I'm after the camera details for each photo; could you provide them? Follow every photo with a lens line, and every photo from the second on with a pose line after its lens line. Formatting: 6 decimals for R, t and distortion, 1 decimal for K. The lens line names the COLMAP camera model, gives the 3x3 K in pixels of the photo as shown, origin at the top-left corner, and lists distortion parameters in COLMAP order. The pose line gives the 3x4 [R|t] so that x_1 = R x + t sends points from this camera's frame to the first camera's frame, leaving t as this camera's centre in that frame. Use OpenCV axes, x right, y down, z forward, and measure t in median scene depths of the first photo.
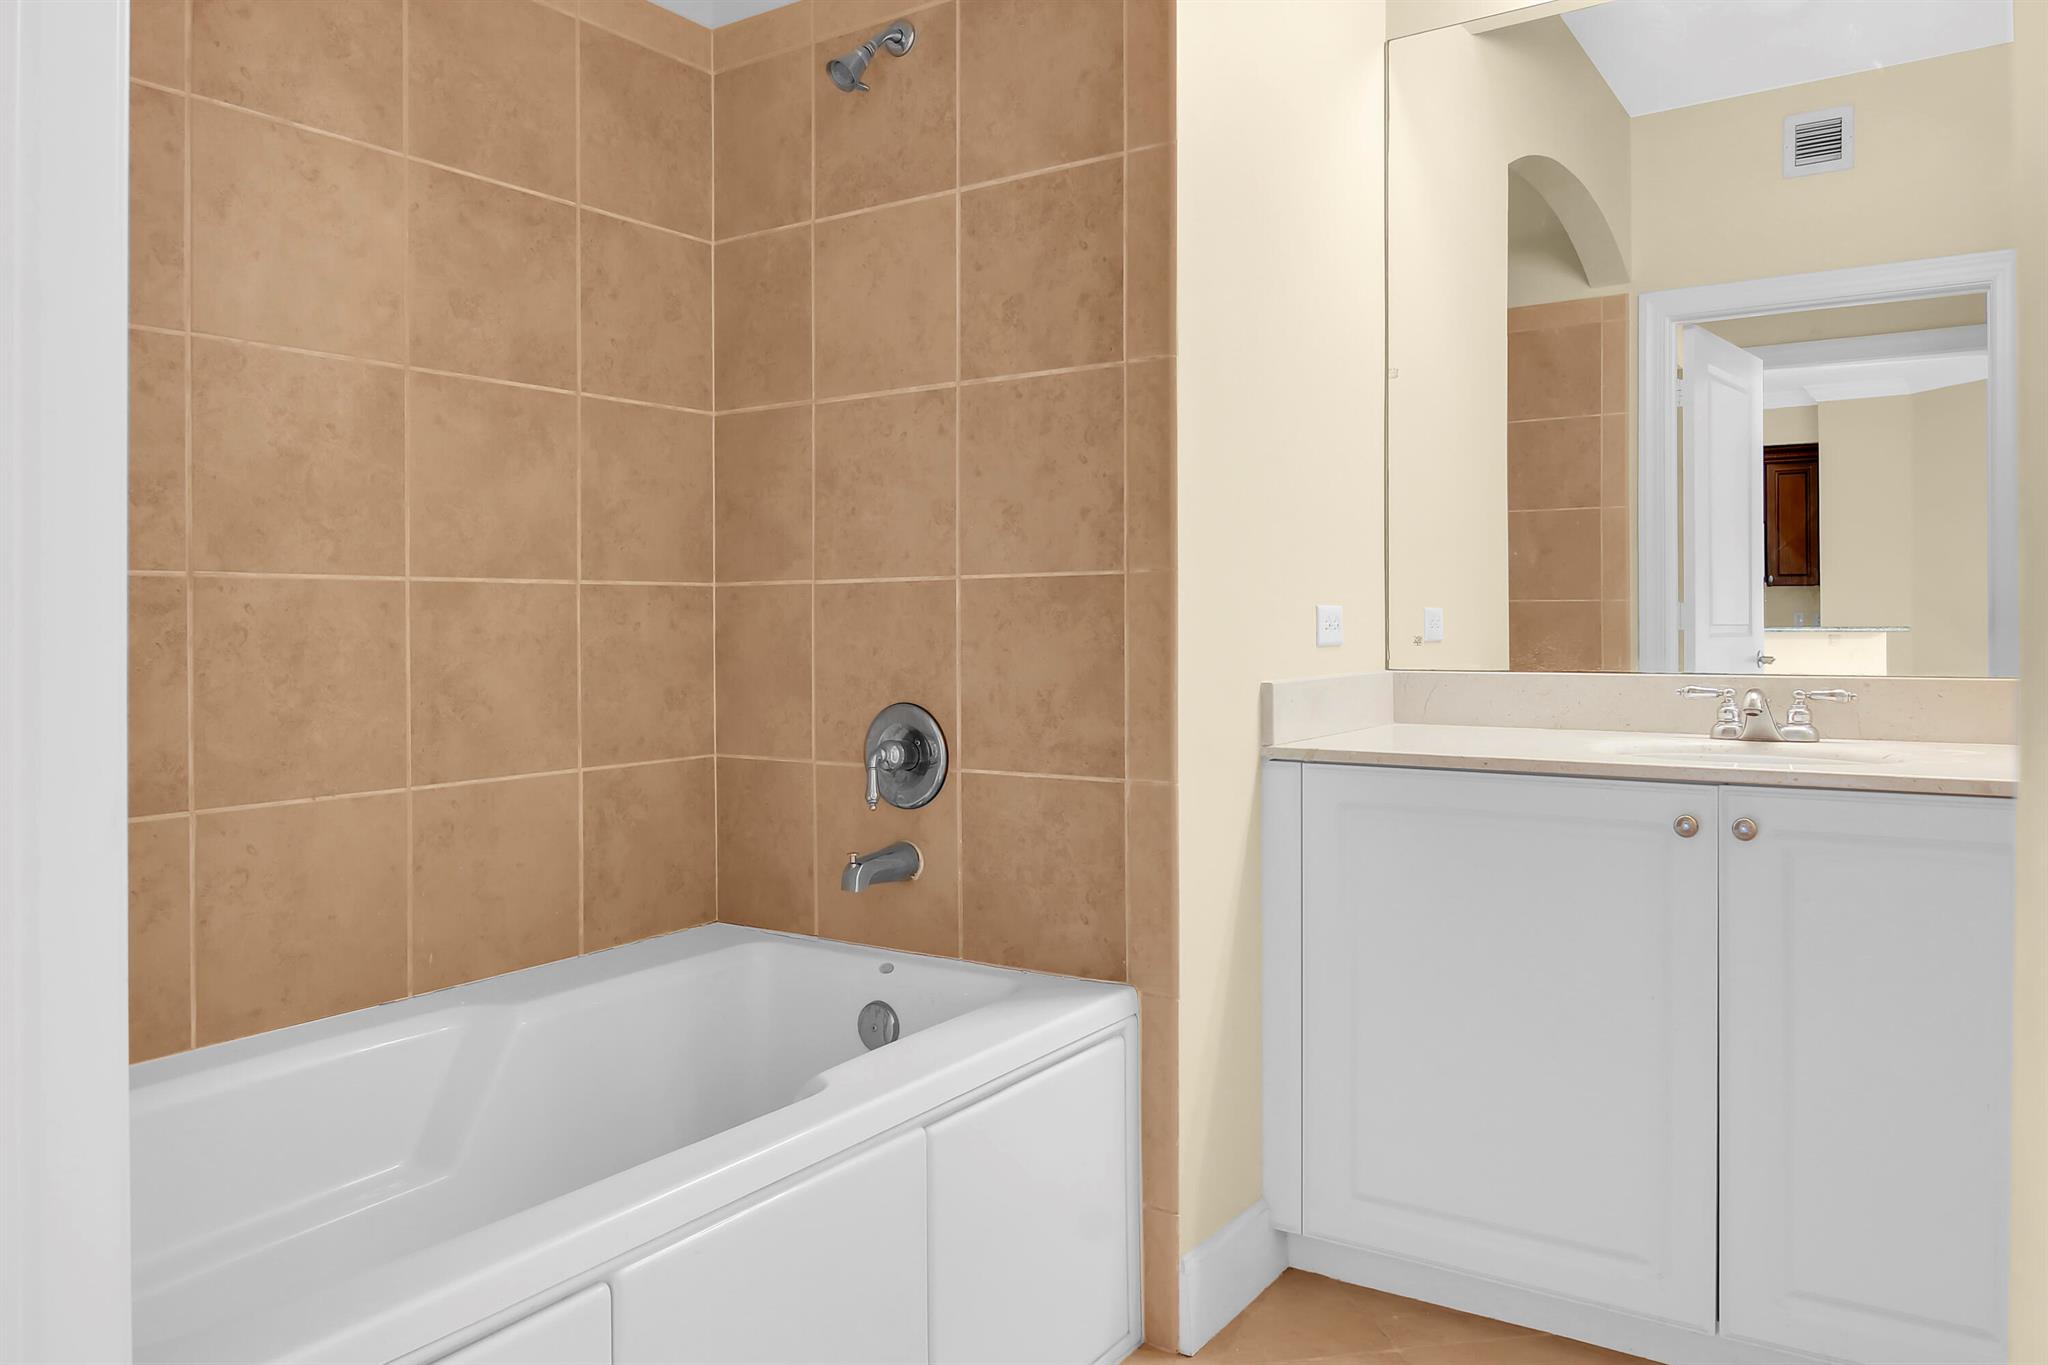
lens RADIAL K [[1473.9, 0, 989.0], [0, 1473.9, 567.2], [0, 0, 1]] dist [-0.003537, 0.000331]
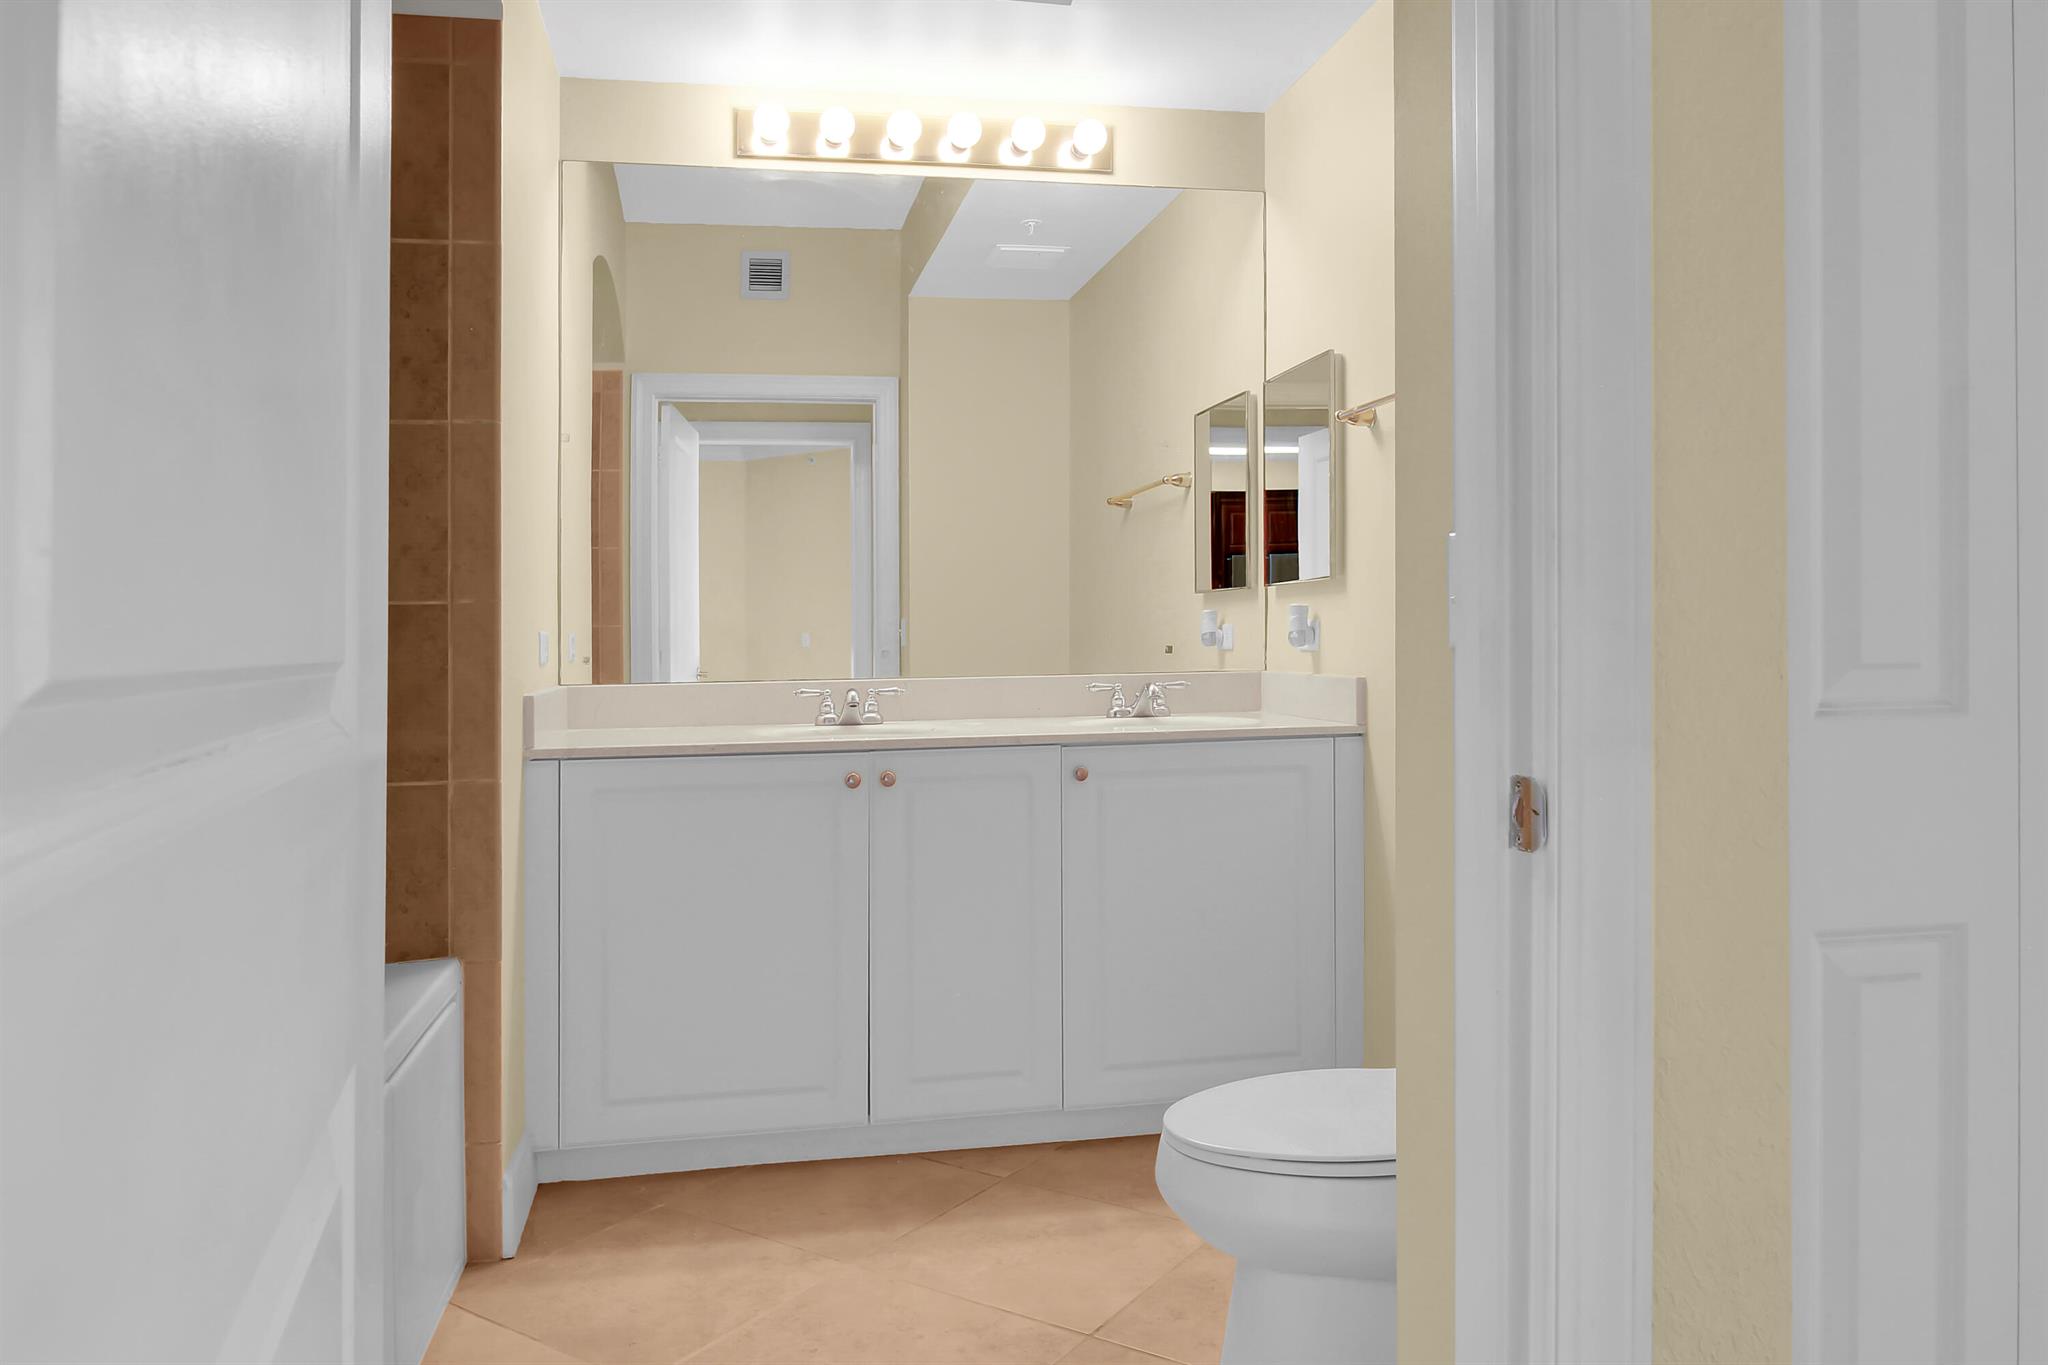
lens RADIAL K [[1466.4, 0, 995.8], [0, 1466.4, 617.1], [0, 0, 1]] dist [0.001010, -0.002687]
pose [[0.700852, 0.005303, 0.713287, -0.397761], [-0.016093, 0.999835, 0.008379, -0.001625], [-0.713125, -0.017351, 0.700822, -0.104268]]
